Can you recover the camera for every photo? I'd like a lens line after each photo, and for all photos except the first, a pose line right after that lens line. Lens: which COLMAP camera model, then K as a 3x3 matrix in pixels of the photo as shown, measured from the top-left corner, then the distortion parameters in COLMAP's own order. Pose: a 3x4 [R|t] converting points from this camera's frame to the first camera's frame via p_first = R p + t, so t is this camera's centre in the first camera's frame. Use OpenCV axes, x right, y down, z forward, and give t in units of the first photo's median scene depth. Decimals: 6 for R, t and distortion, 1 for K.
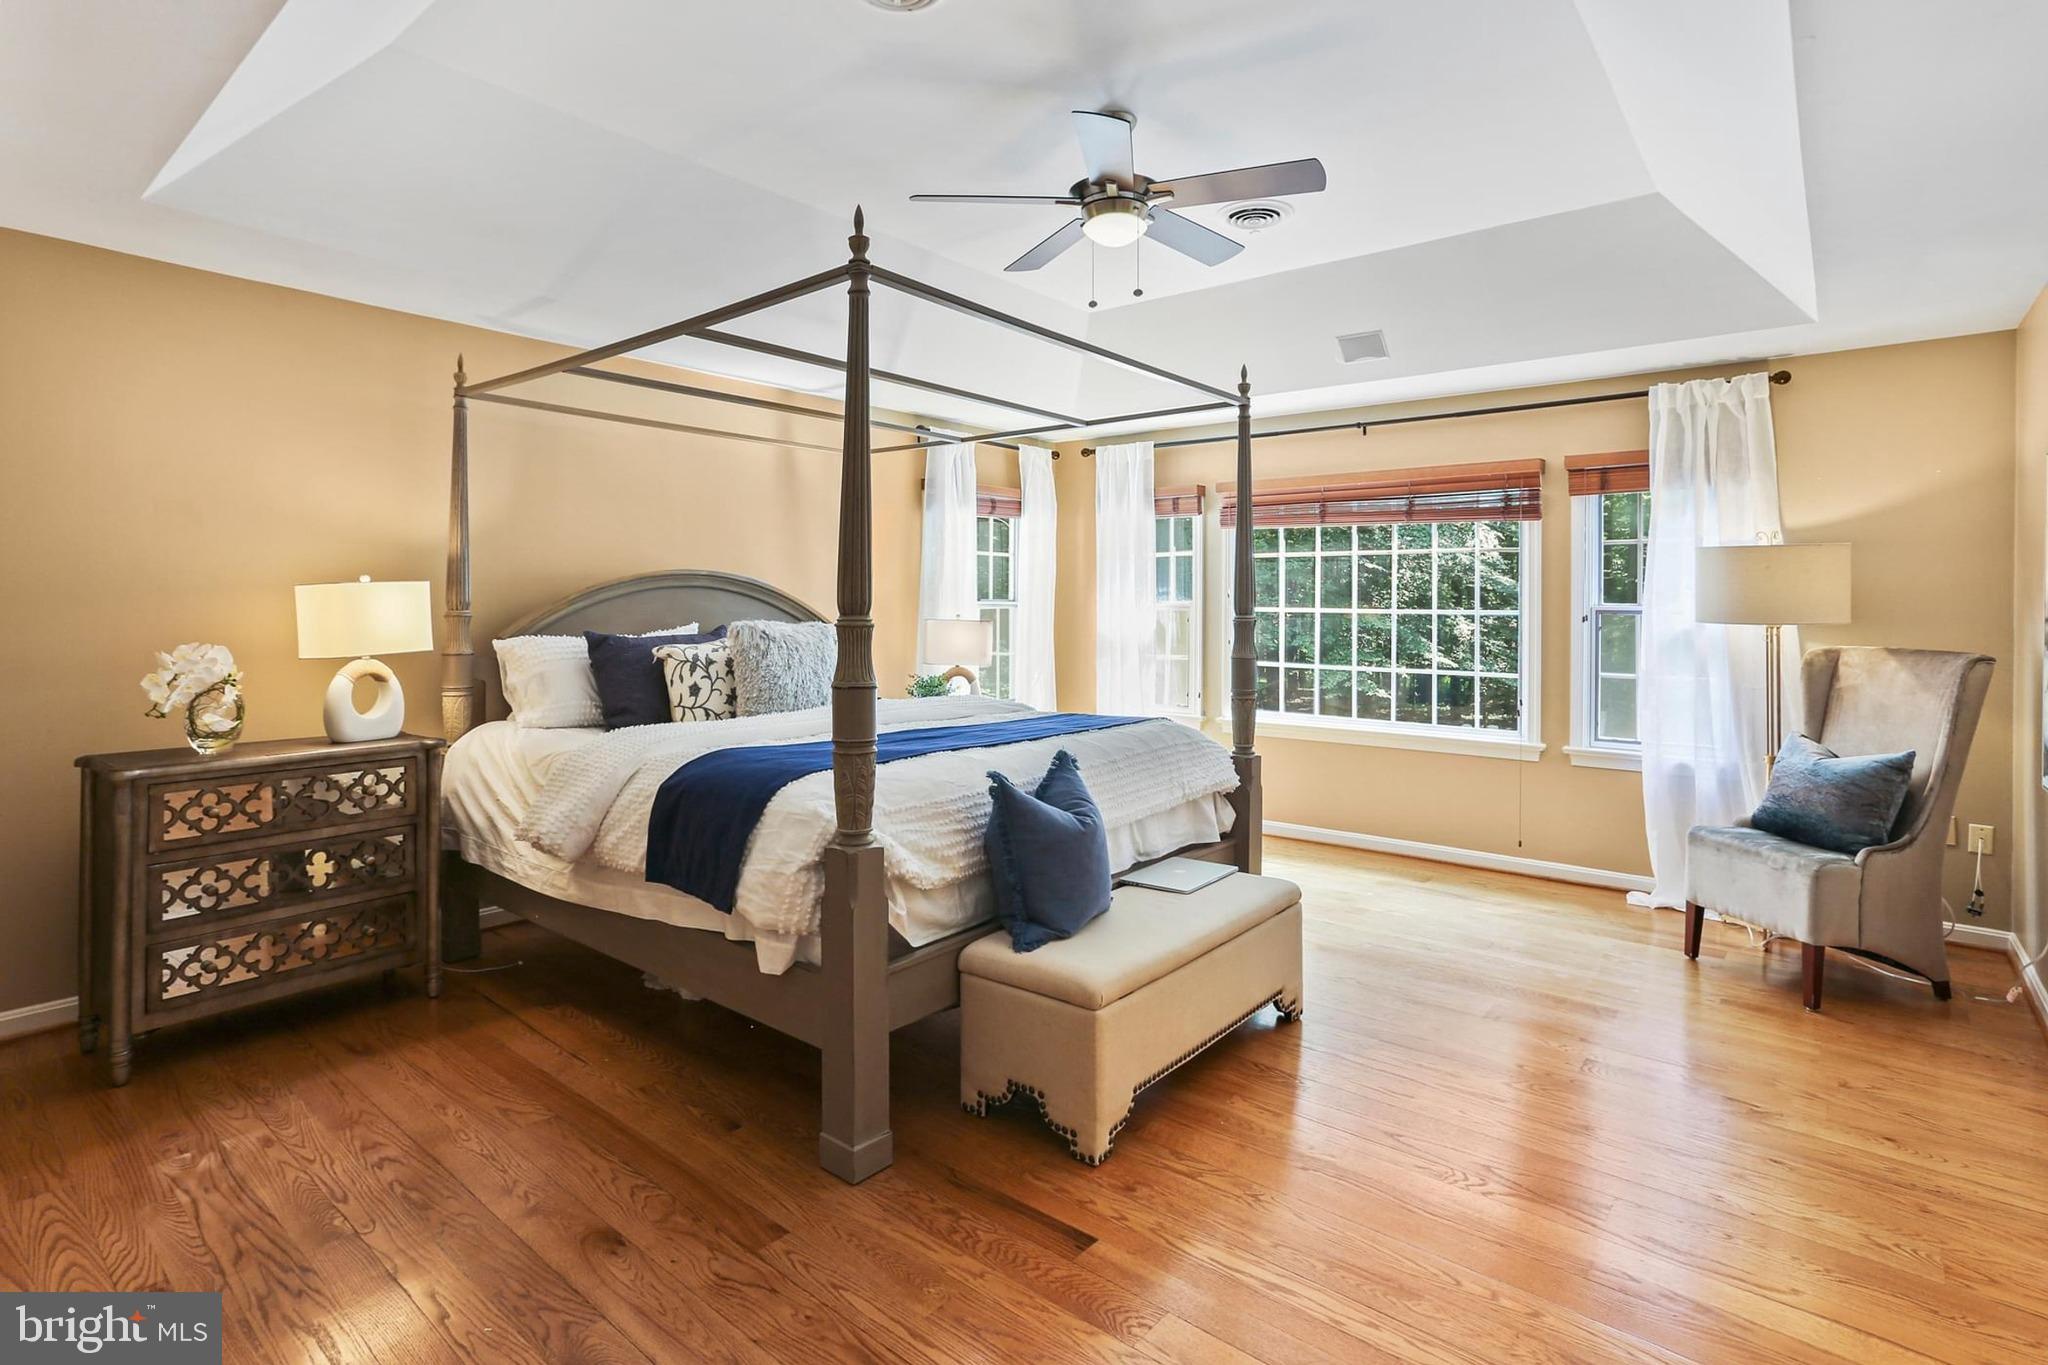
lens RADIAL K [[1007.9, 0, 1017.4], [0, 1007.9, 632.7], [0, 0, 1]] dist [-0.024745, 0.018937]
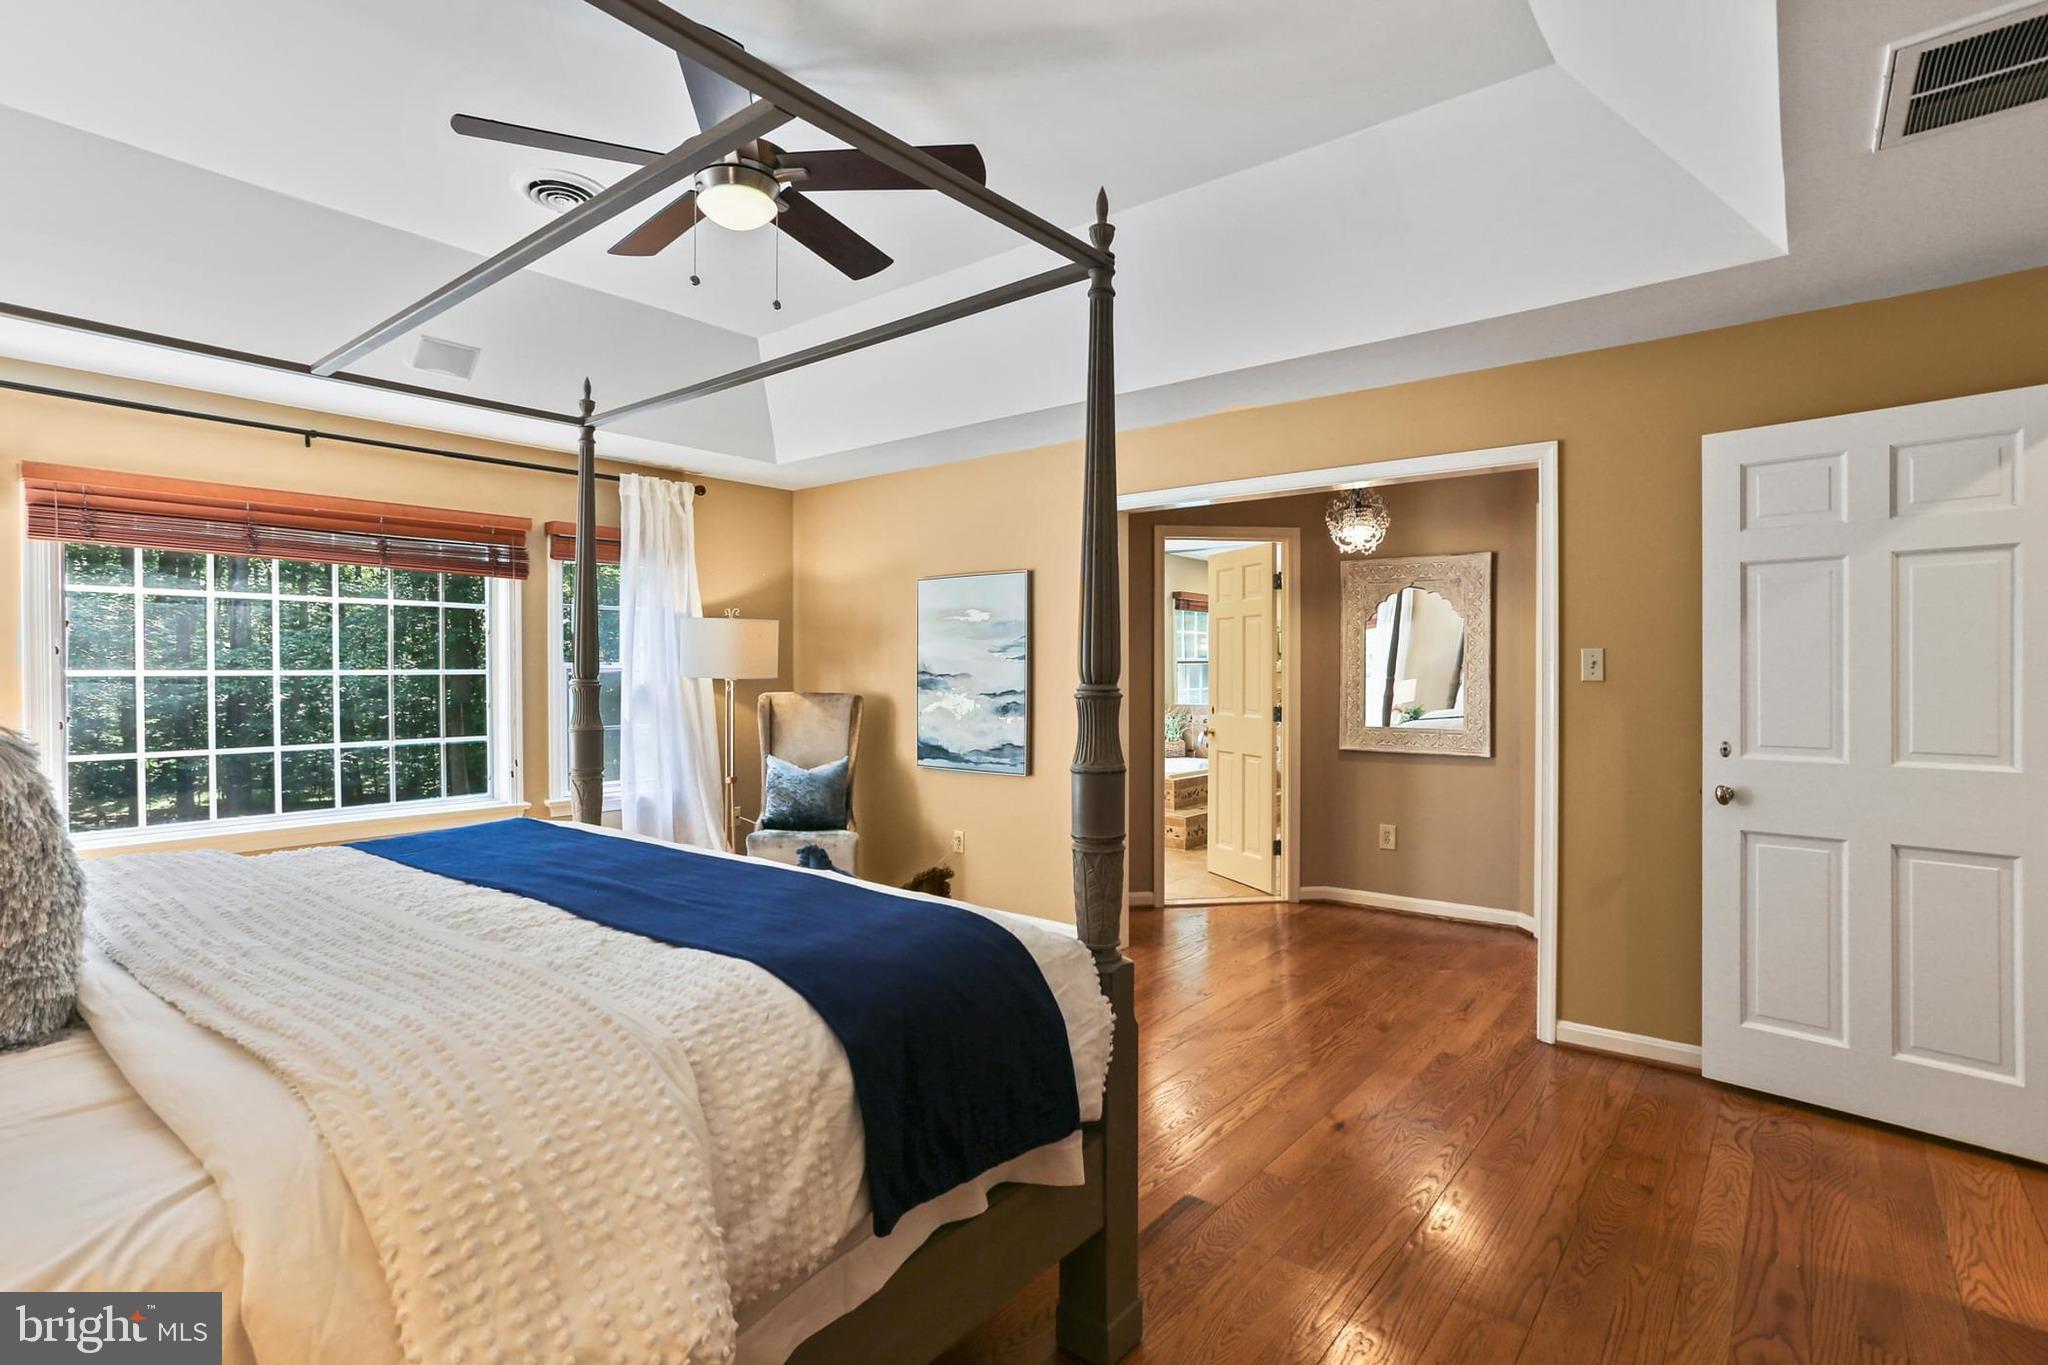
lens RADIAL K [[1001.5, 0, 1024.8], [0, 1001.5, 685.1], [0, 0, 1]] dist [-0.057162, 0.039434]
pose [[-0.008826, -0.024926, 0.999650, -0.493756], [0.028045, 0.999290, 0.025165, -0.018908], [-0.999568, 0.028257, -0.008121, 0.537305]]
